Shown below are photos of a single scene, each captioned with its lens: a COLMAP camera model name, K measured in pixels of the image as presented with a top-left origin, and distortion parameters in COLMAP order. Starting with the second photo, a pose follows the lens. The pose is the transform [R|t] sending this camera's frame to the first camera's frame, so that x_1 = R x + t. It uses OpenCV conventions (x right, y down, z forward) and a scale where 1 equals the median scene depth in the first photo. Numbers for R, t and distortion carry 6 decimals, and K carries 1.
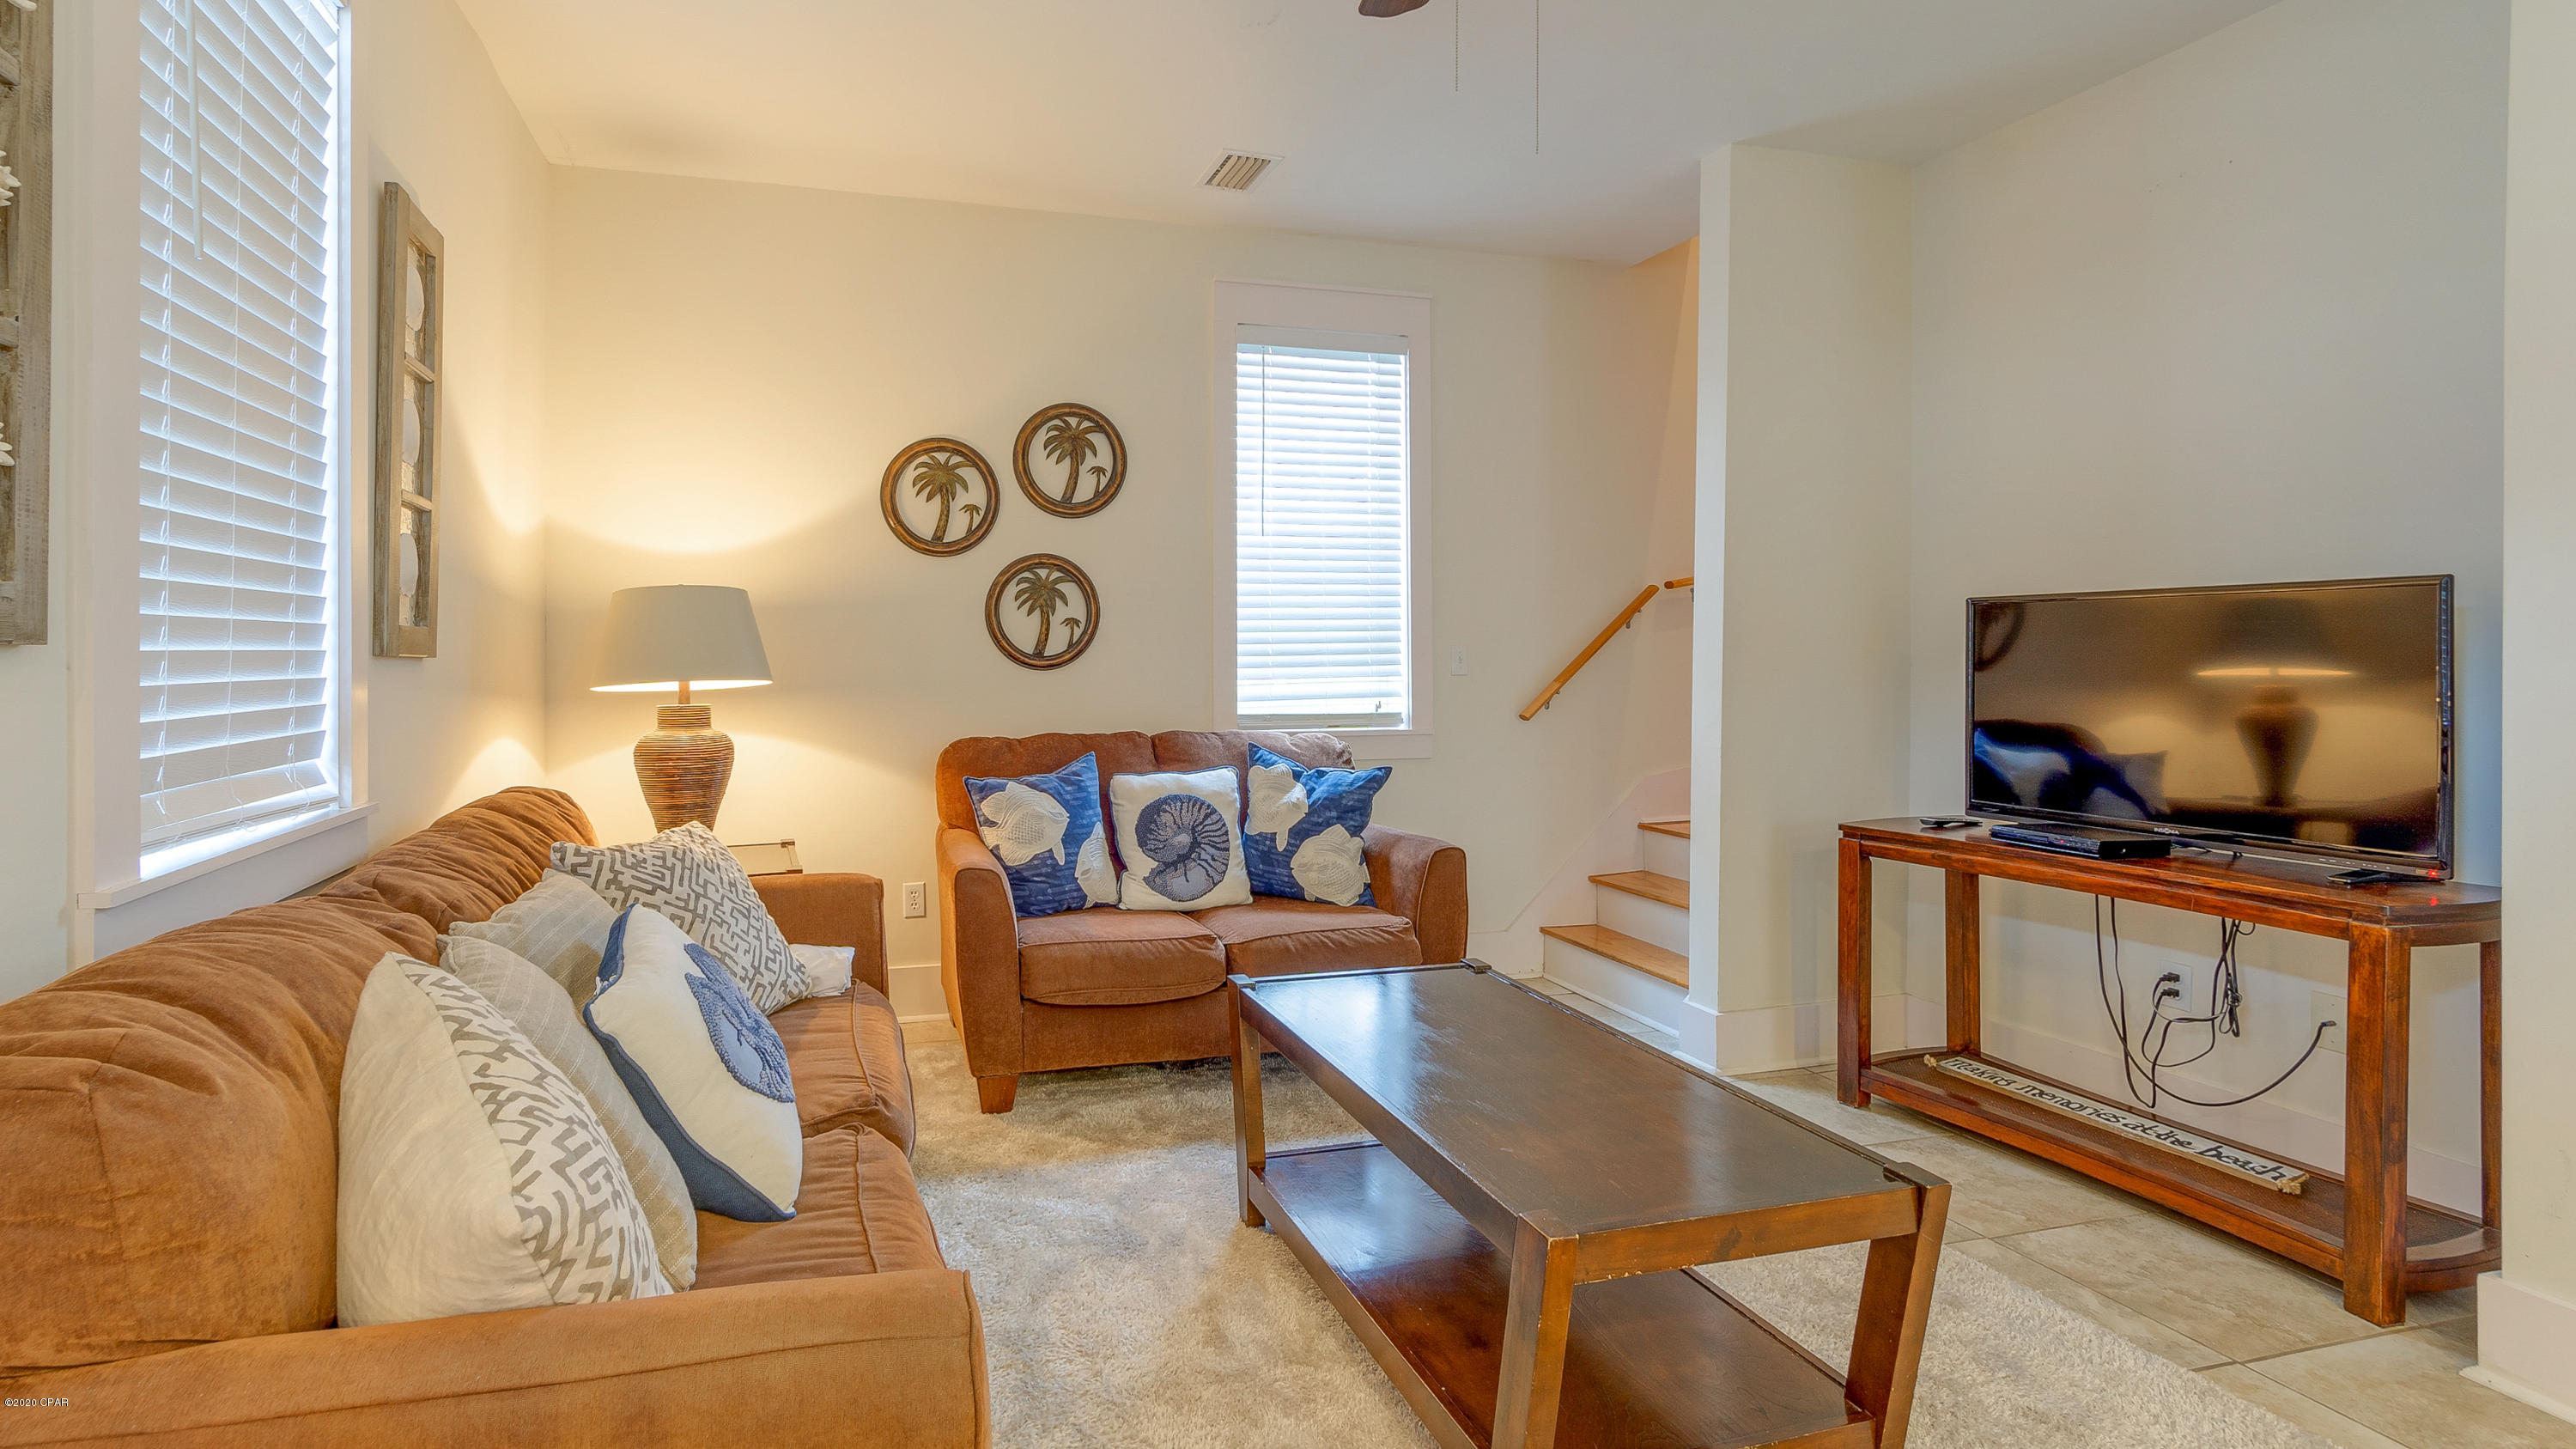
lens RADIAL K [[1233.2, 0, 1258.4], [0, 1233.2, 660.0], [0, 0, 1]] dist [-0.004665, -0.000327]
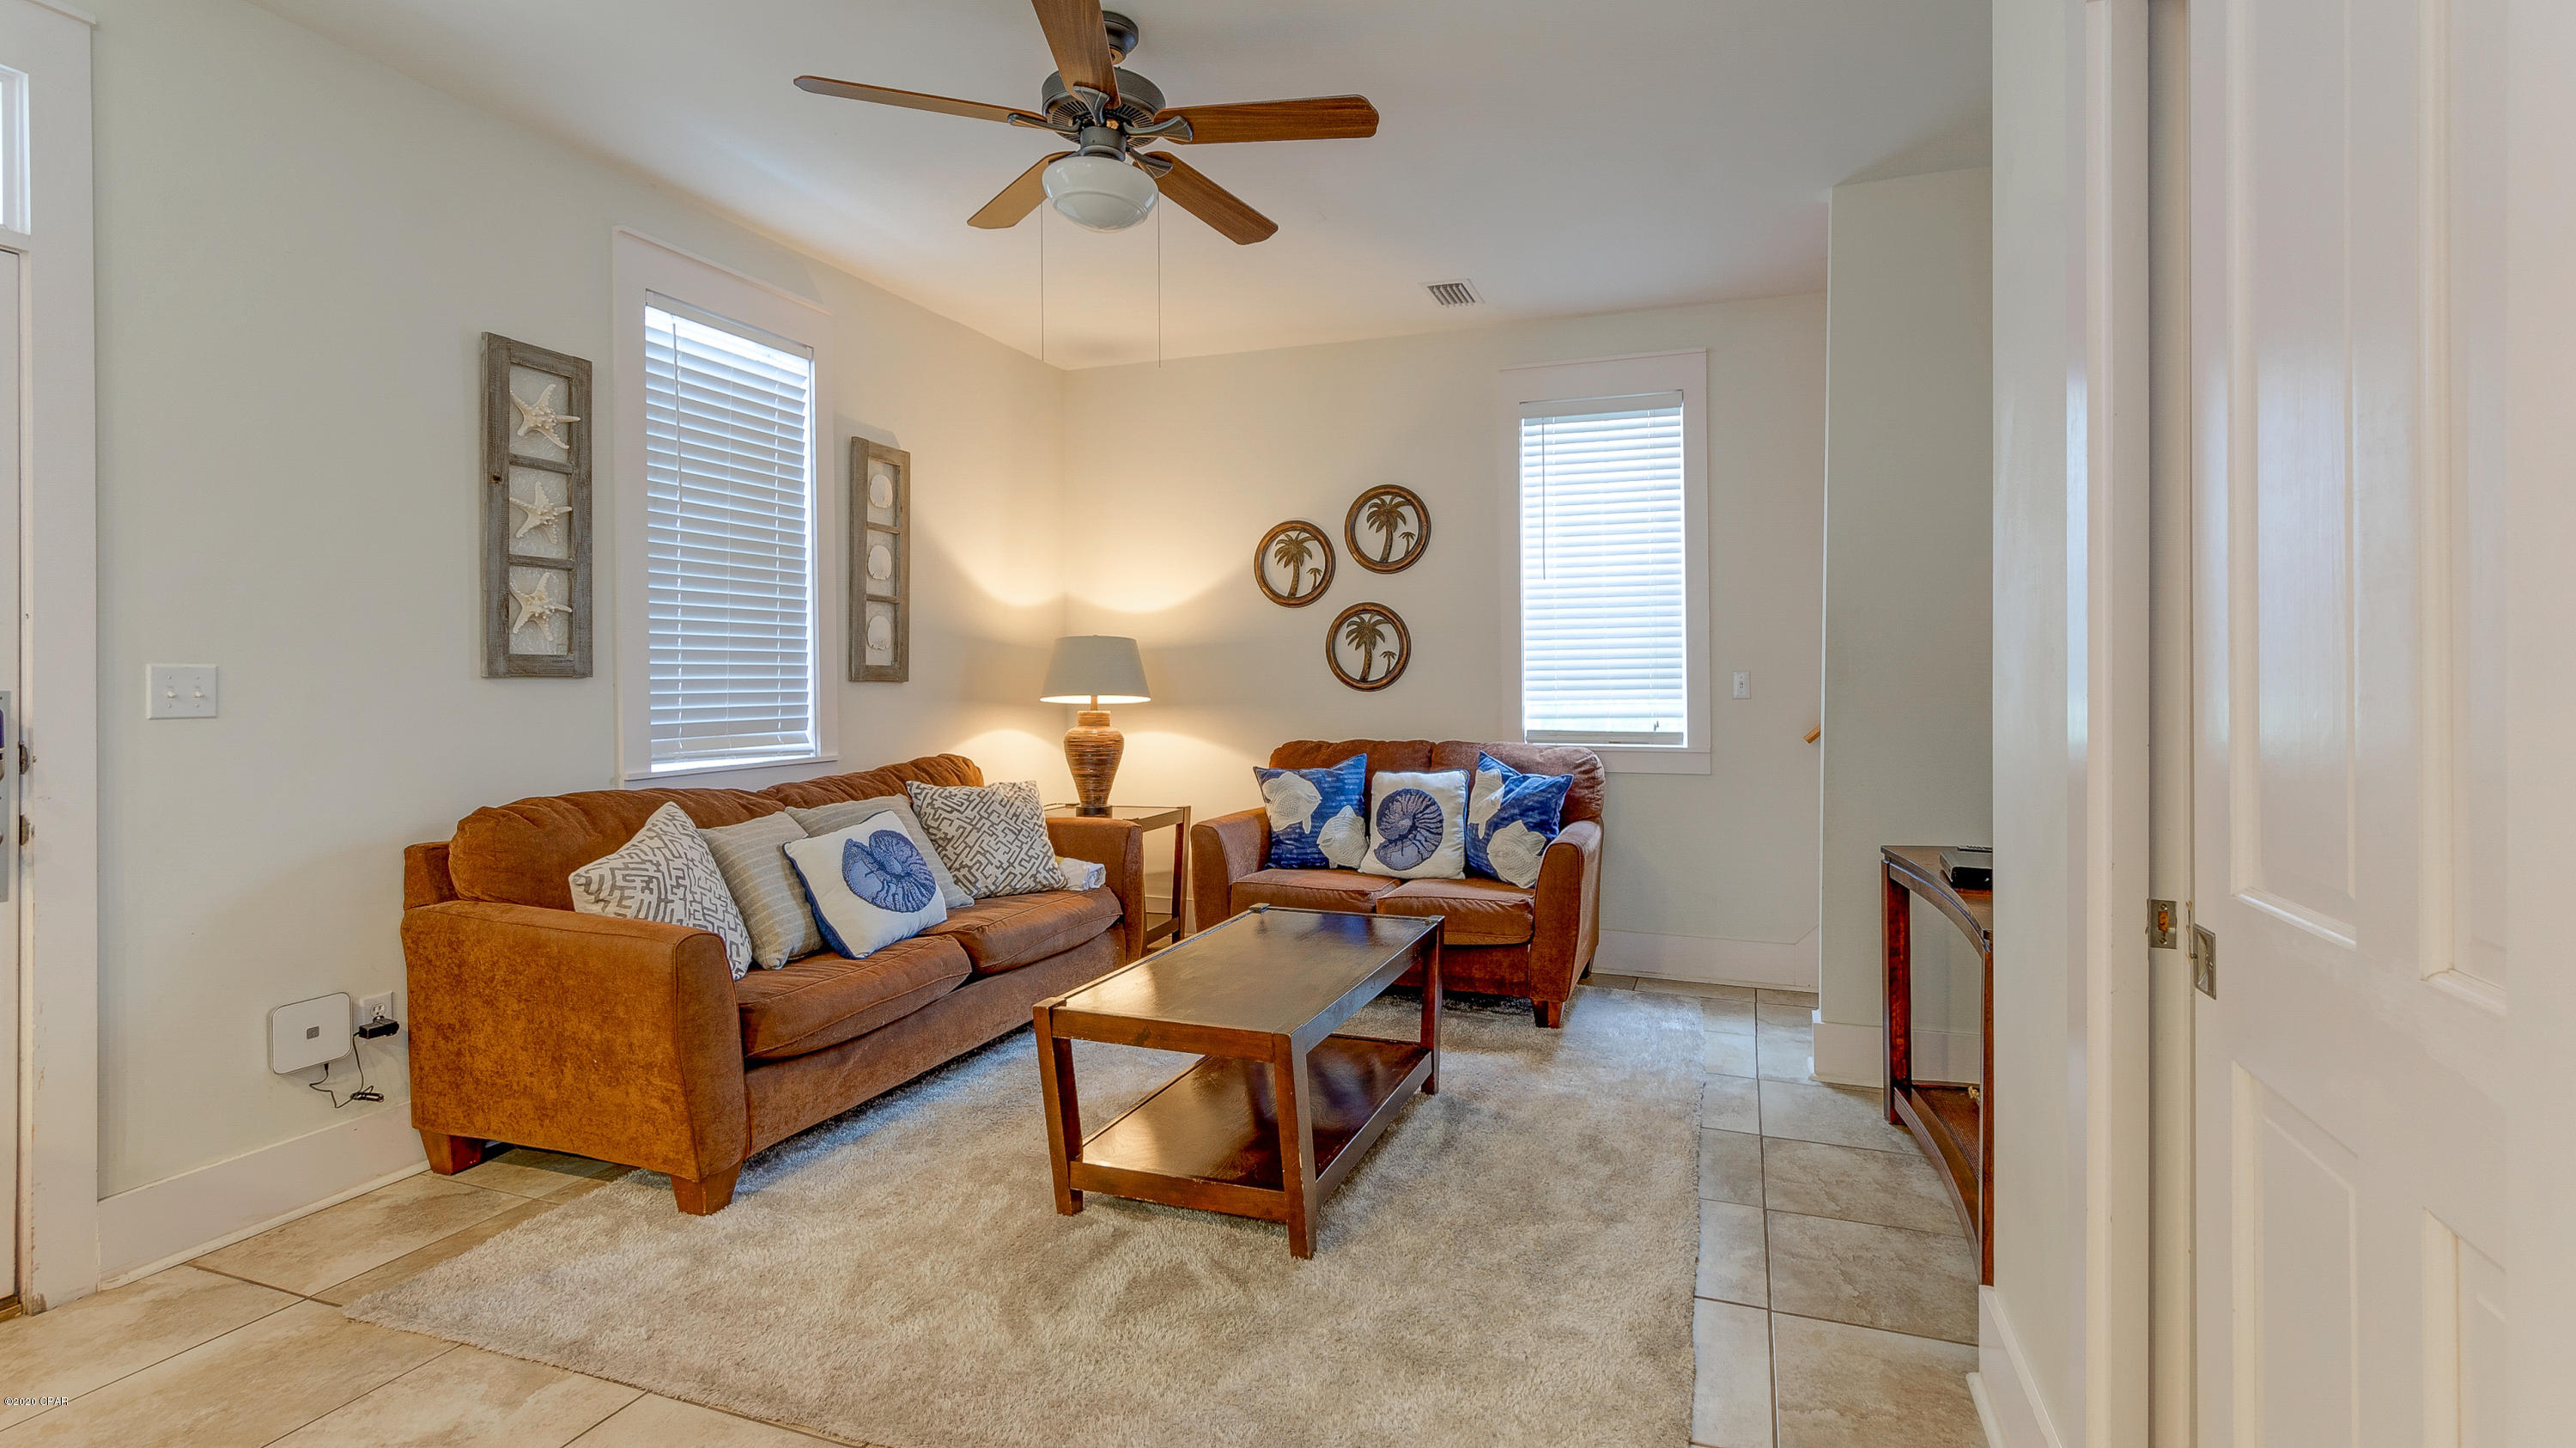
lens RADIAL K [[1167.3, 0, 1296.1], [0, 1167.3, 697.7], [0, 0, 1]] dist [0.002246, -0.000740]
pose [[0.818505, 0.009085, -0.574428, 0.489940], [-0.001993, 0.999914, 0.012975, -0.001072], [0.574496, -0.009475, 0.818452, -0.056934]]
